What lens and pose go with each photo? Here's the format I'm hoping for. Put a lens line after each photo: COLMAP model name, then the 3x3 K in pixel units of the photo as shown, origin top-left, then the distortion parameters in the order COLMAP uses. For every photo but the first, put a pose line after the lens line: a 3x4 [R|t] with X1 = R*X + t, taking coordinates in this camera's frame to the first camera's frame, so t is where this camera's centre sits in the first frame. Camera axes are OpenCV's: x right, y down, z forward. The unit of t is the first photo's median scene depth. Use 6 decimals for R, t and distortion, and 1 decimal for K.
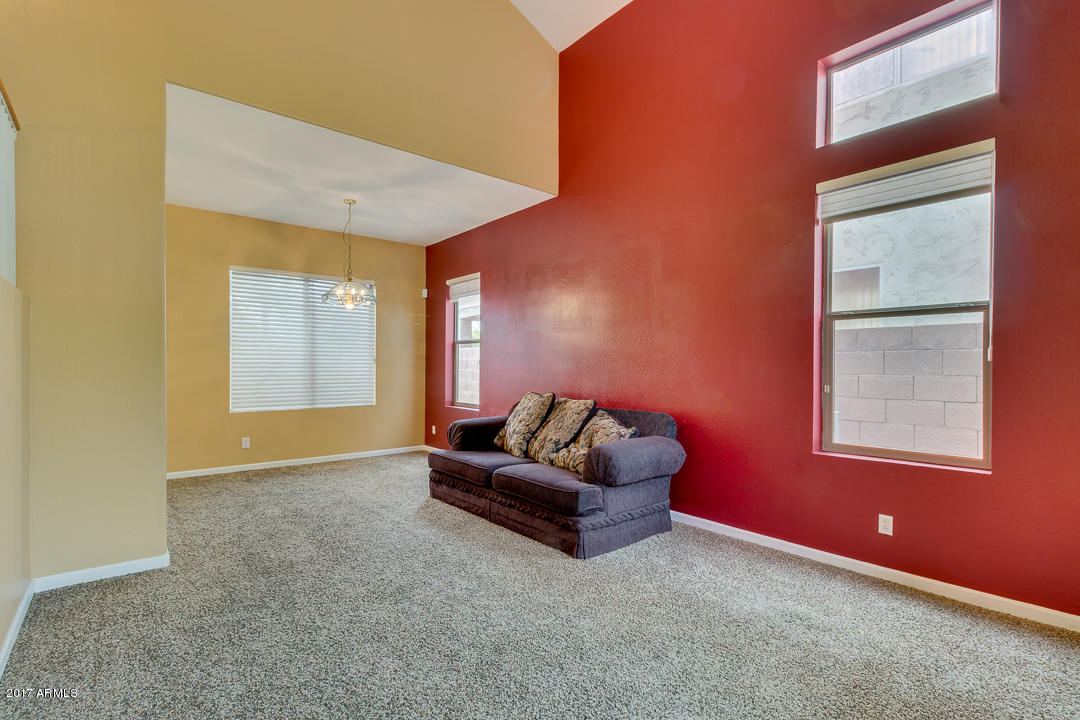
lens RADIAL K [[506.7, 0, 540.0], [0, 506.7, 360.0], [0, 0, 1]] dist [0.004718, -0.000200]
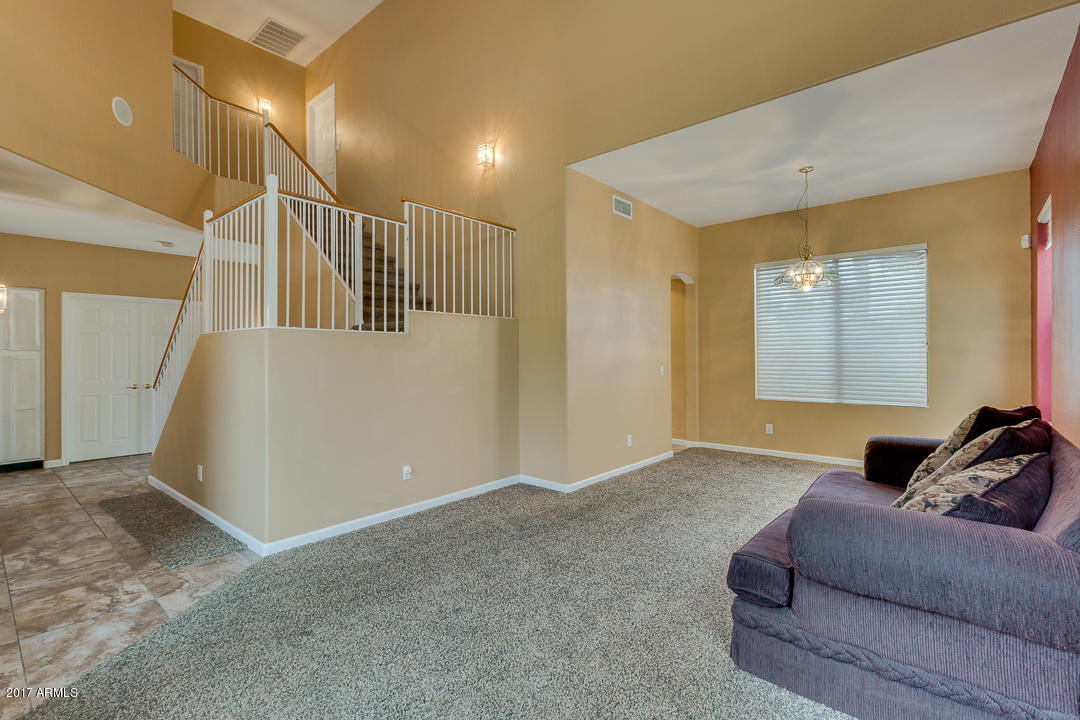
lens RADIAL K [[495.3, 0, 539.6], [0, 495.3, 353.9], [0, 0, 1]] dist [0.004762, 0.000246]
pose [[0.164975, -0.006338, -0.986277, 0.380993], [0.018230, 0.999828, -0.003376, 0.001610], [0.986129, -0.017423, 0.165062, 0.385217]]
